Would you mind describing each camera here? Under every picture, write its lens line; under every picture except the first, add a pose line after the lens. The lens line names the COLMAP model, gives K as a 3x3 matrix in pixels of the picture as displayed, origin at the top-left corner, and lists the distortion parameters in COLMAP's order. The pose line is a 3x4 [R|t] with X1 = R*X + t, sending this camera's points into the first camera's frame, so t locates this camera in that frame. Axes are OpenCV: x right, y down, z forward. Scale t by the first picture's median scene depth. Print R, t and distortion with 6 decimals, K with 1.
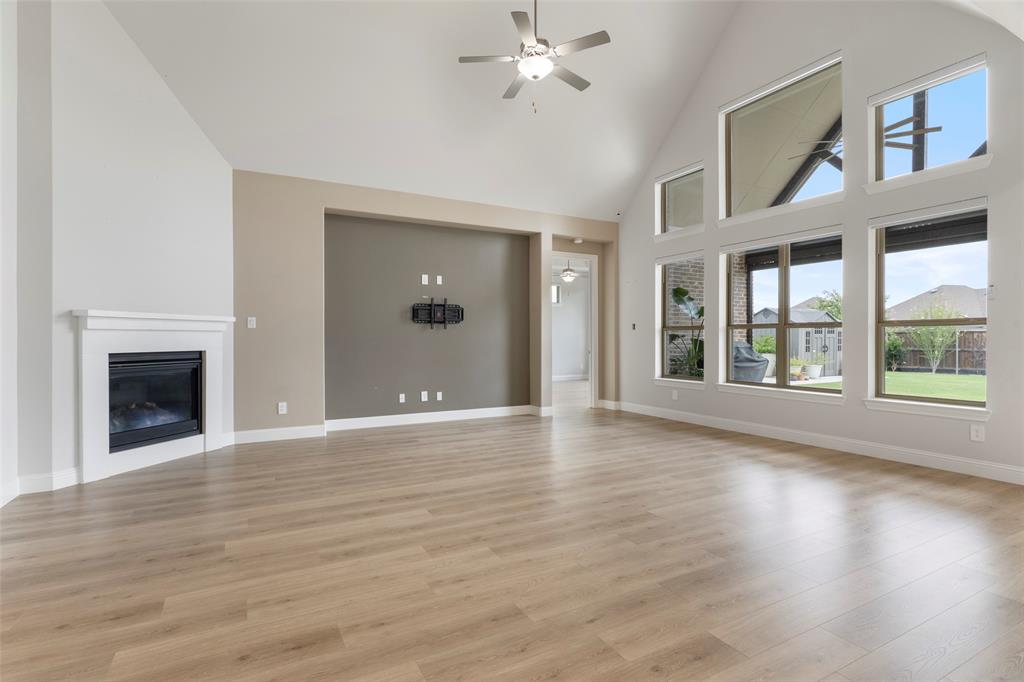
lens RADIAL K [[491.4, 0, 517.3], [0, 491.4, 337.3], [0, 0, 1]] dist [-0.010234, 0.000250]
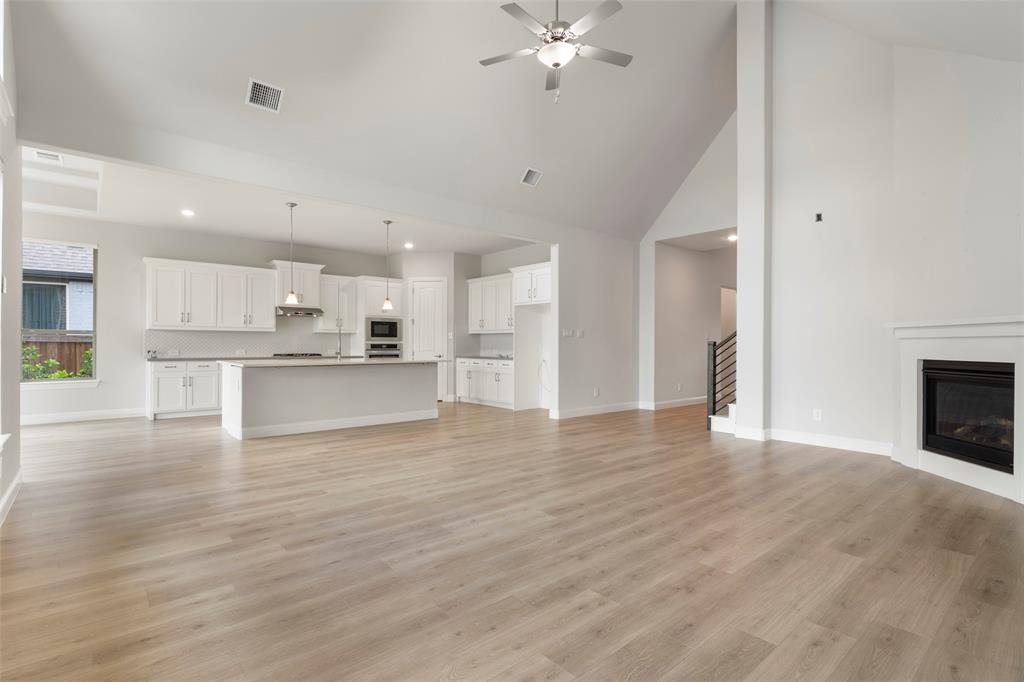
lens RADIAL K [[494.2, 0, 493.6], [0, 494.2, 339.3], [0, 0, 1]] dist [0.008103, -0.000643]
pose [[-0.985114, -0.001820, -0.171892, 0.245056], [-0.000485, 0.999969, -0.007810, -0.002802], [0.171901, -0.007610, -0.985085, 1.482251]]
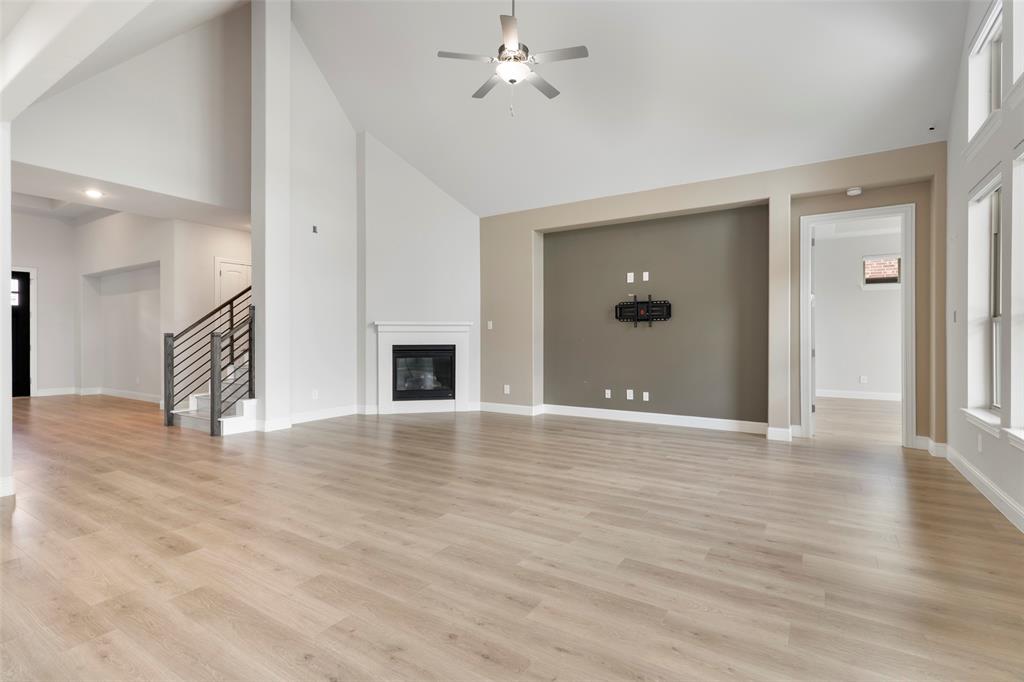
lens RADIAL K [[494.2, 0, 513.0], [0, 494.2, 338.1], [0, 0, 1]] dist [0.008103, -0.000643]
pose [[0.478860, 0.003729, -0.877884, 0.733729], [0.002495, 0.999981, 0.005609, -0.001480], [0.877888, -0.004876, 0.478841, 0.391931]]
